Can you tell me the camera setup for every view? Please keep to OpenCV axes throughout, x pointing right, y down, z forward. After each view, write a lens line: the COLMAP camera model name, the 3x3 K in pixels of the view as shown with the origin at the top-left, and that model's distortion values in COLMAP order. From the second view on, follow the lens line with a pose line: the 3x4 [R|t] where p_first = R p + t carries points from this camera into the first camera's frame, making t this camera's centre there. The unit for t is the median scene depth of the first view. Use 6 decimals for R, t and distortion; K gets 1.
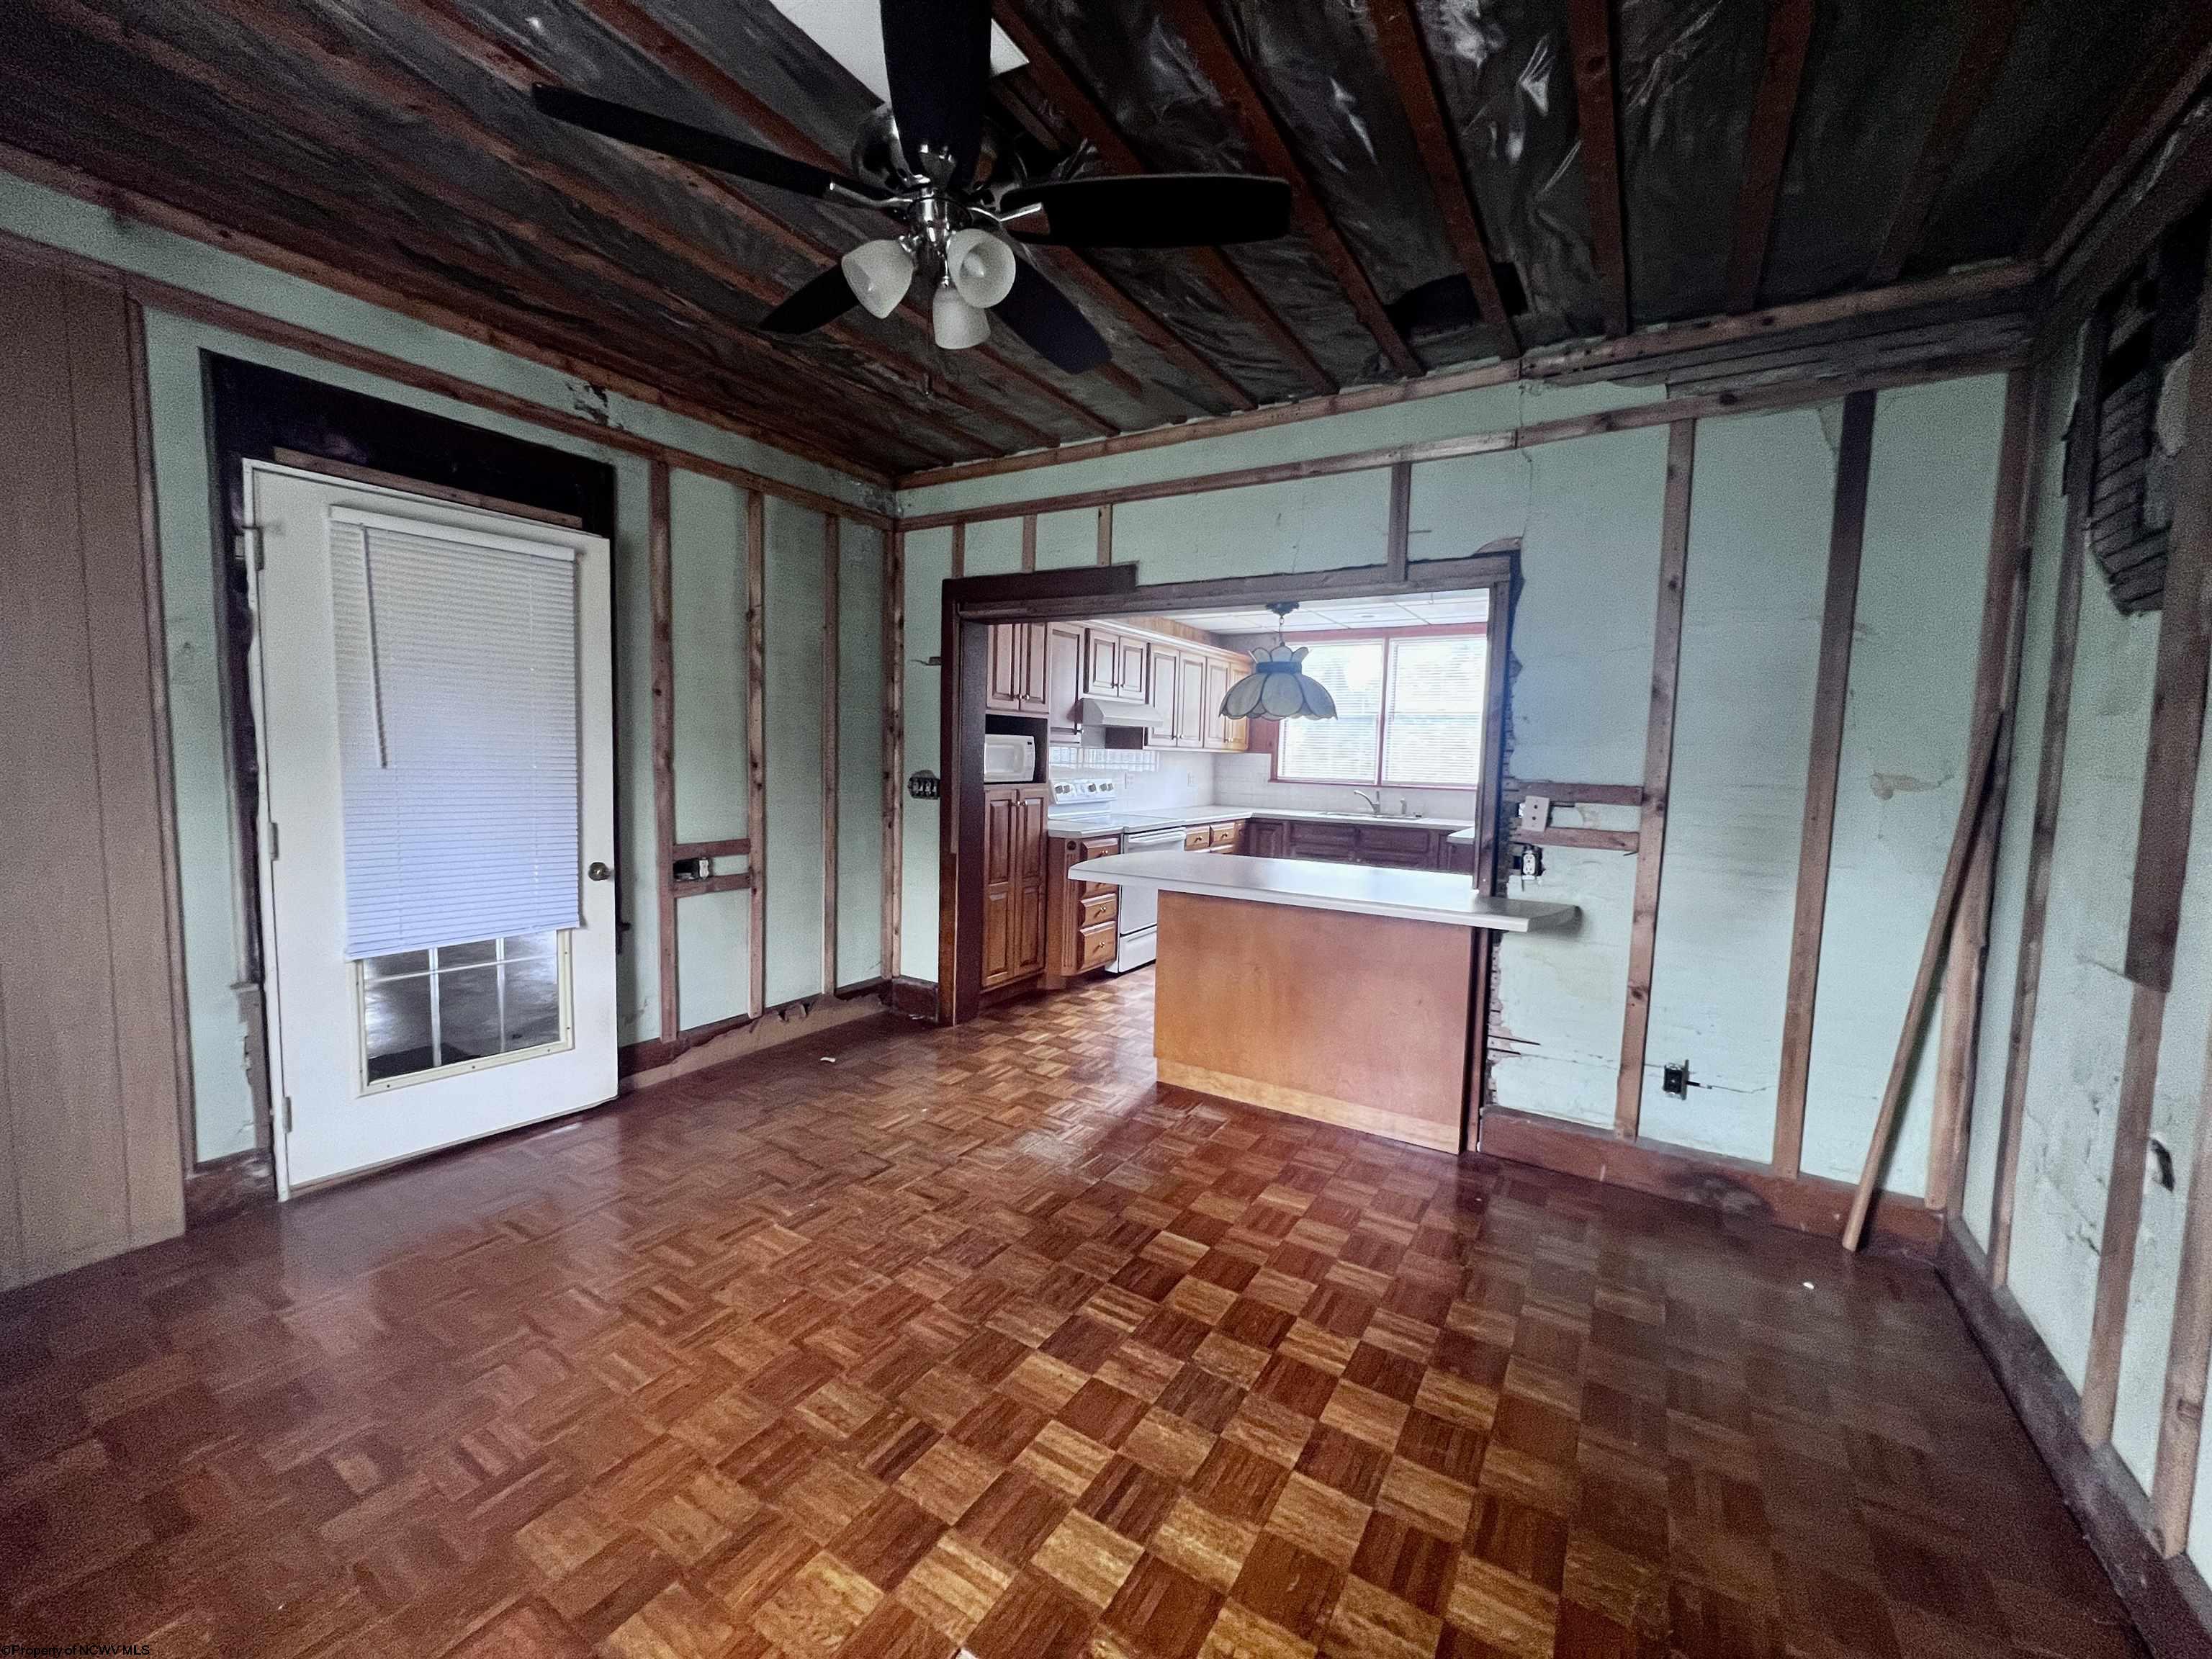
lens RADIAL K [[881.8, 0, 1100.5], [0, 881.8, 825.3], [0, 0, 1]] dist [-0.000619, -0.000262]
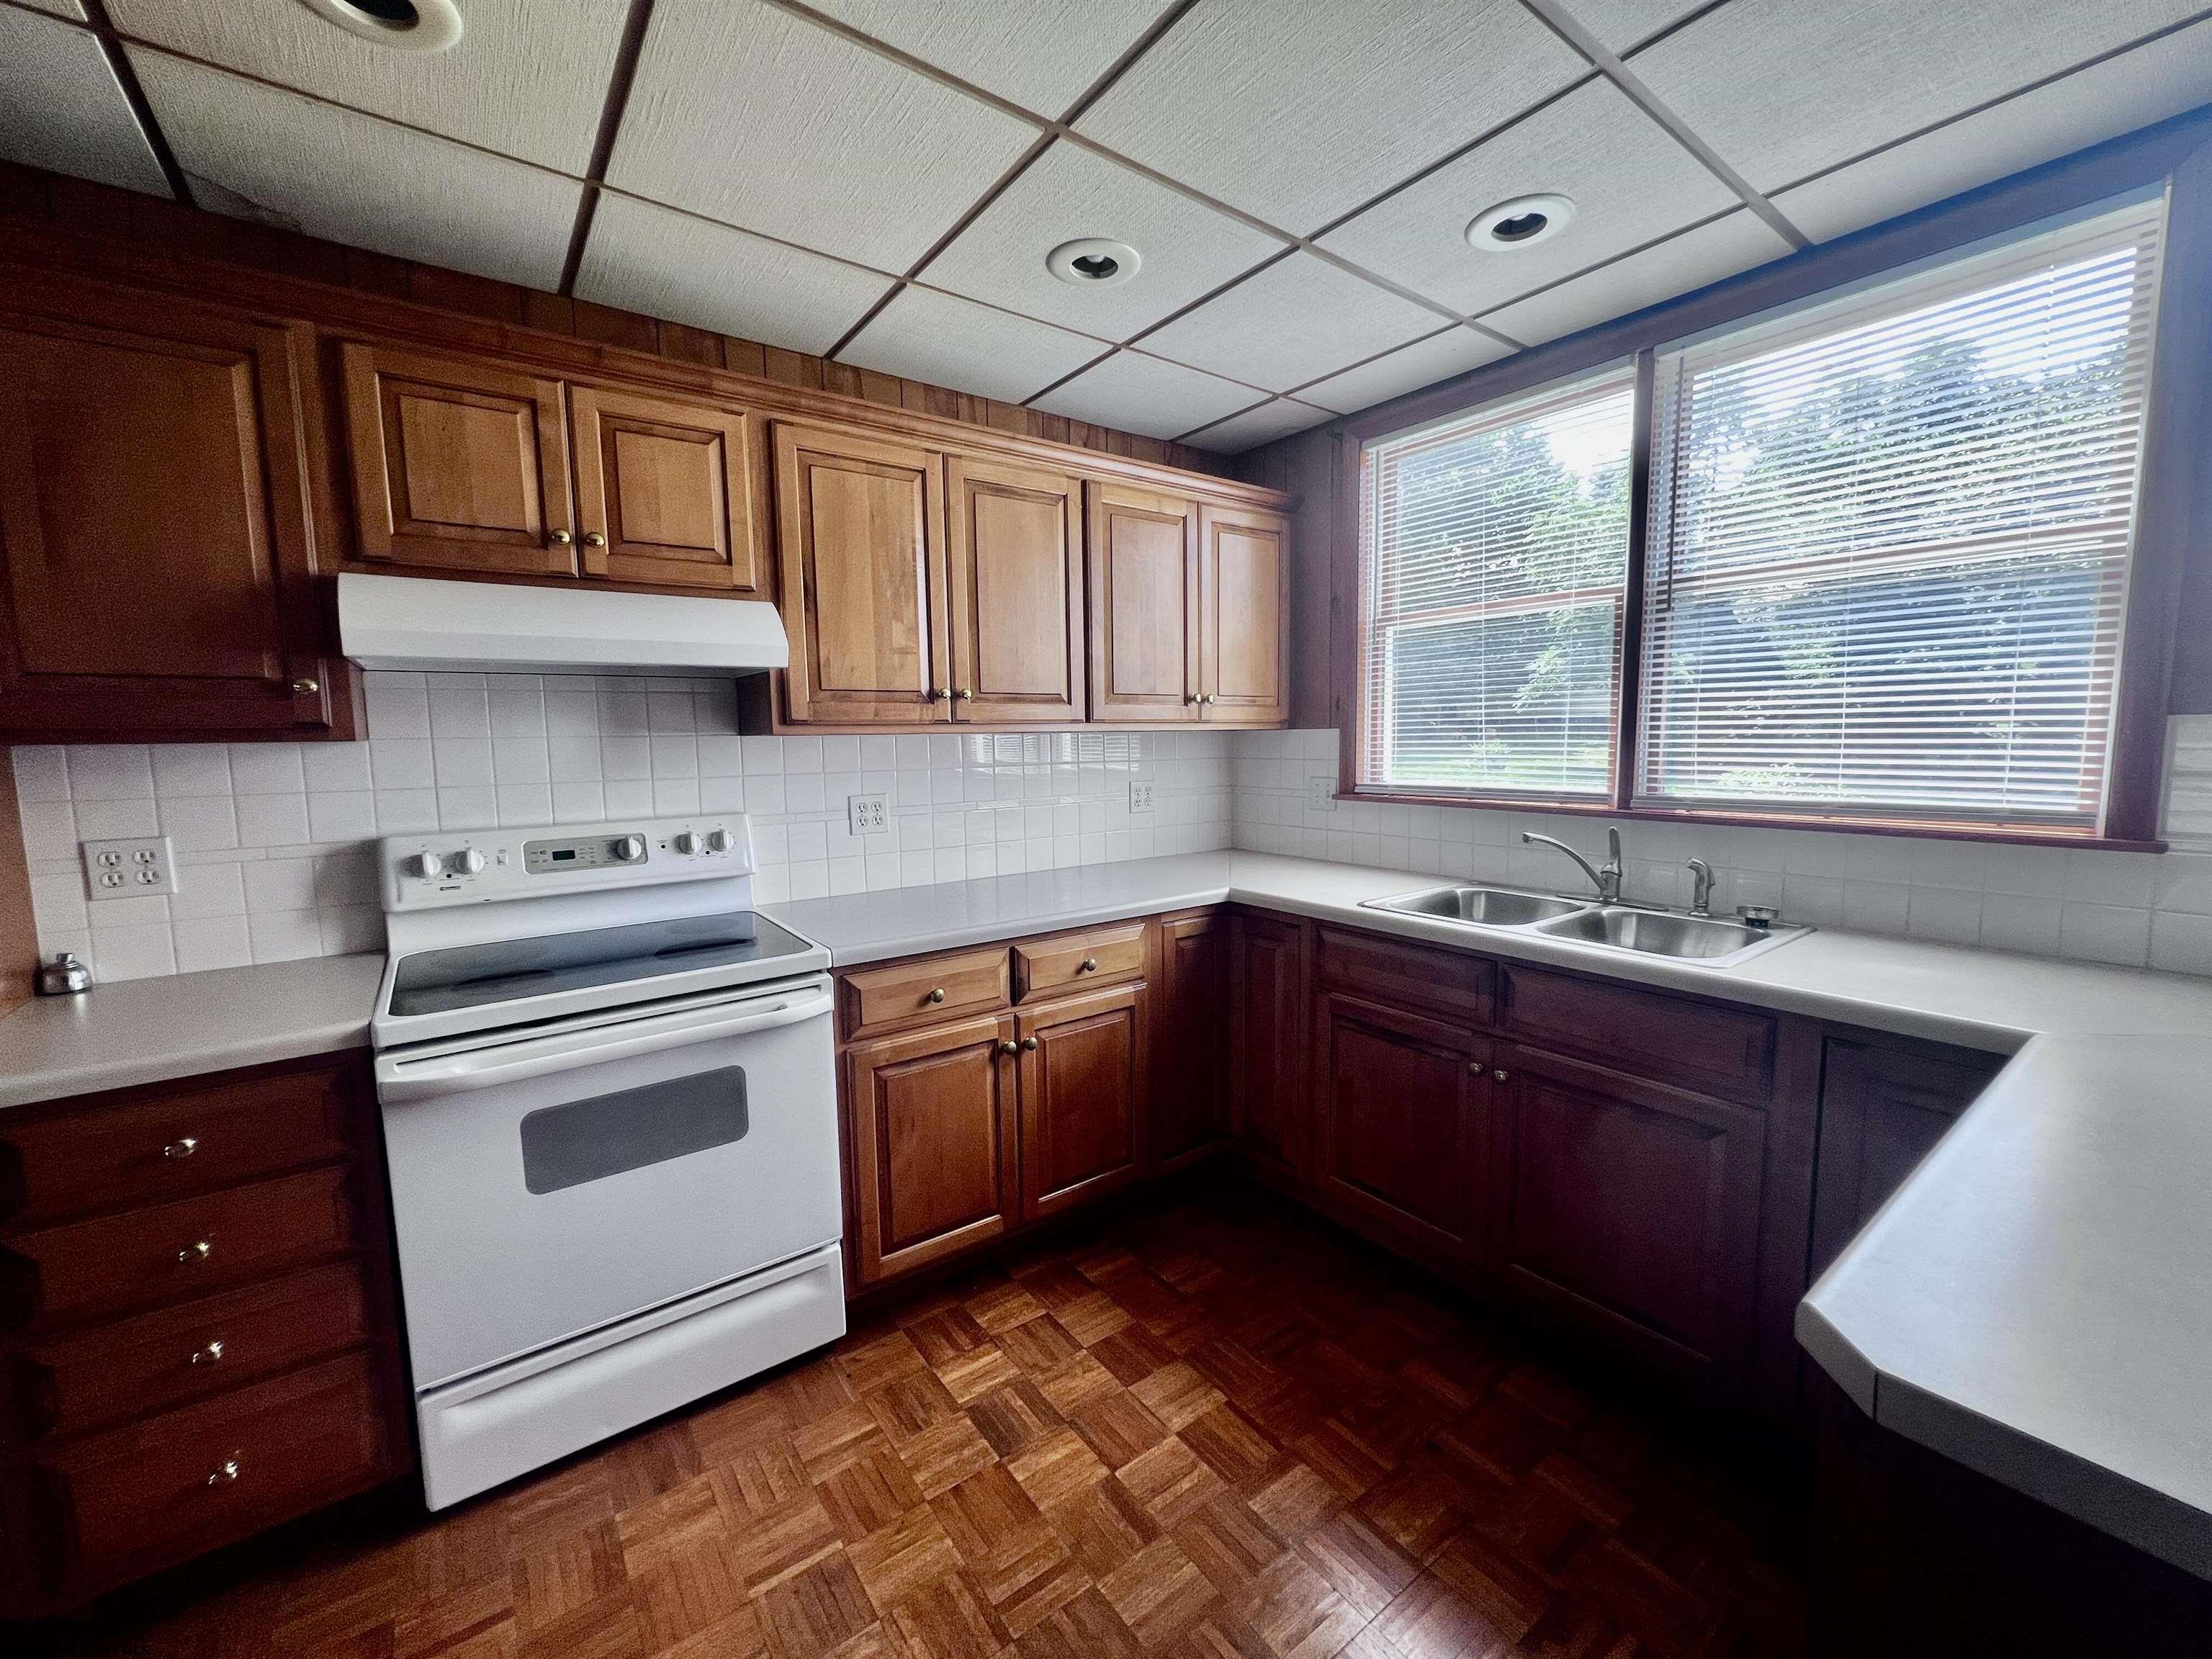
lens RADIAL K [[881.8, 0, 1100.5], [0, 881.8, 825.3], [0, 0, 1]] dist [-0.000619, -0.000262]
pose [[0.928903, -0.003724, -0.370304, 0.601560], [0.010001, 0.999837, 0.015030, -0.109478], [0.370188, -0.017665, 0.928789, 1.459984]]
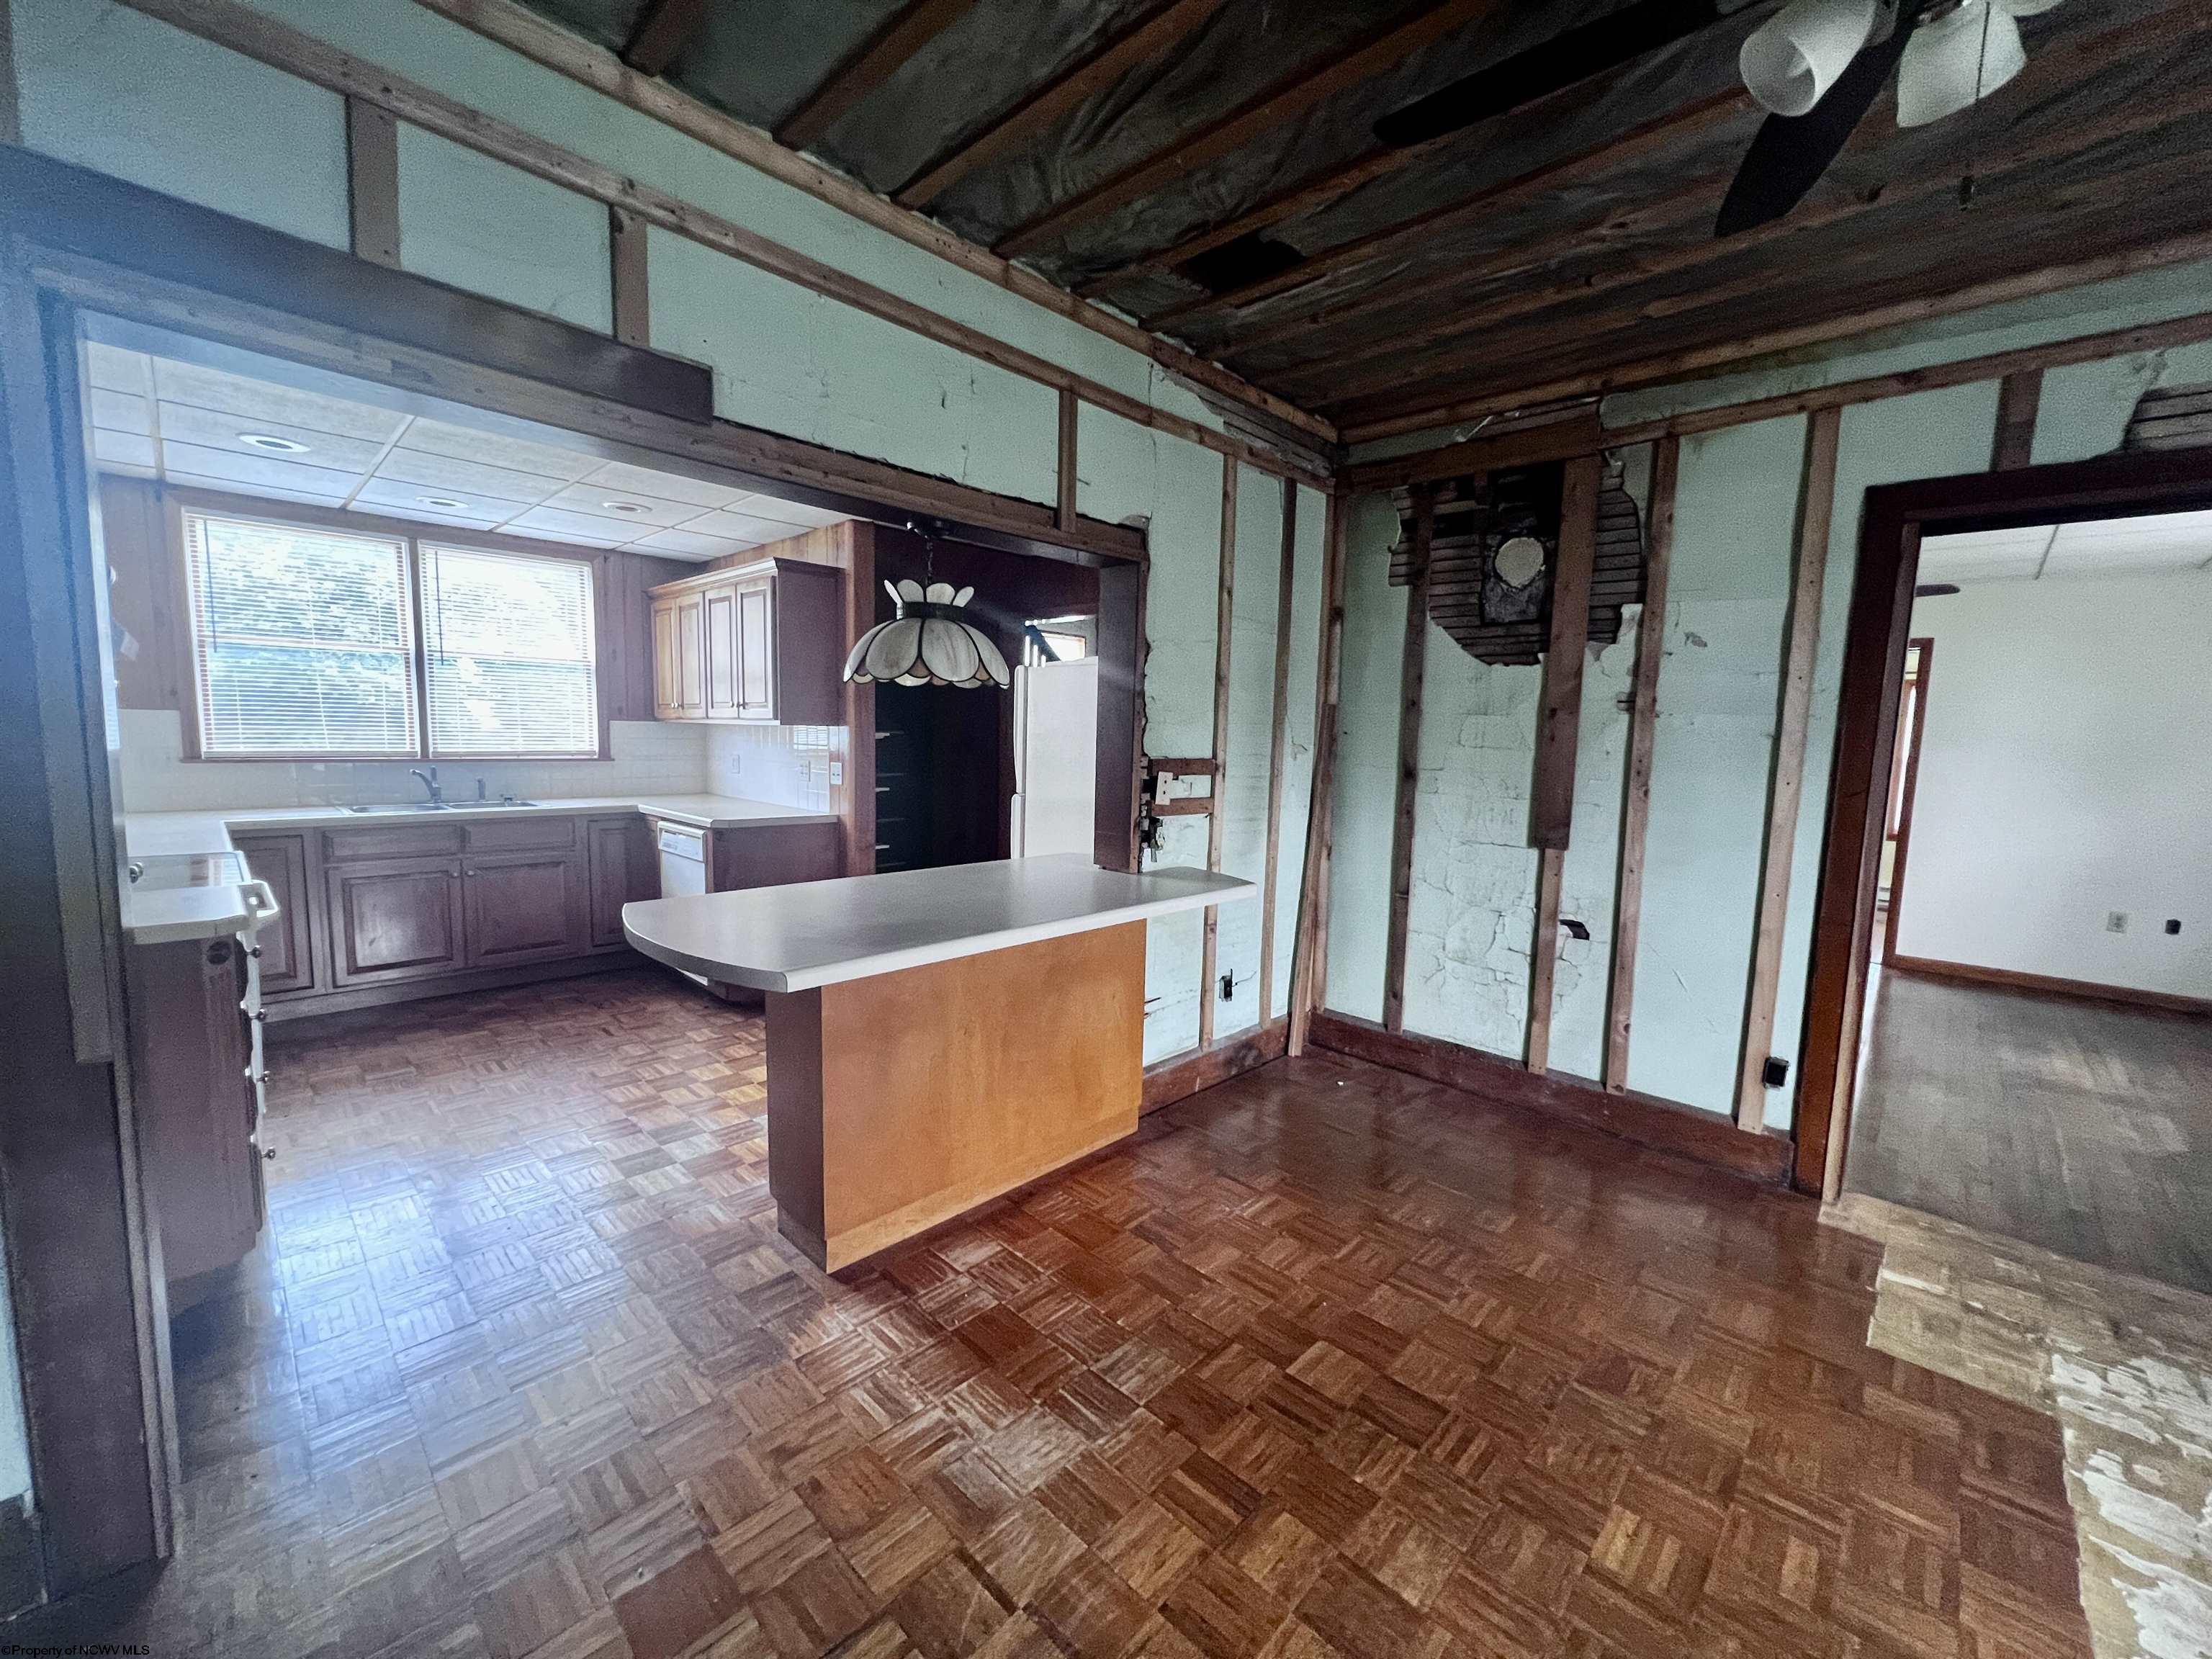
lens RADIAL K [[881.8, 0, 1100.5], [0, 881.8, 825.3], [0, 0, 1]] dist [-0.000619, -0.000262]
pose [[0.214132, -0.123584, 0.968955, -0.547156], [0.062392, 0.991669, 0.112693, -0.091479], [-0.974810, 0.036324, 0.220058, 0.821687]]
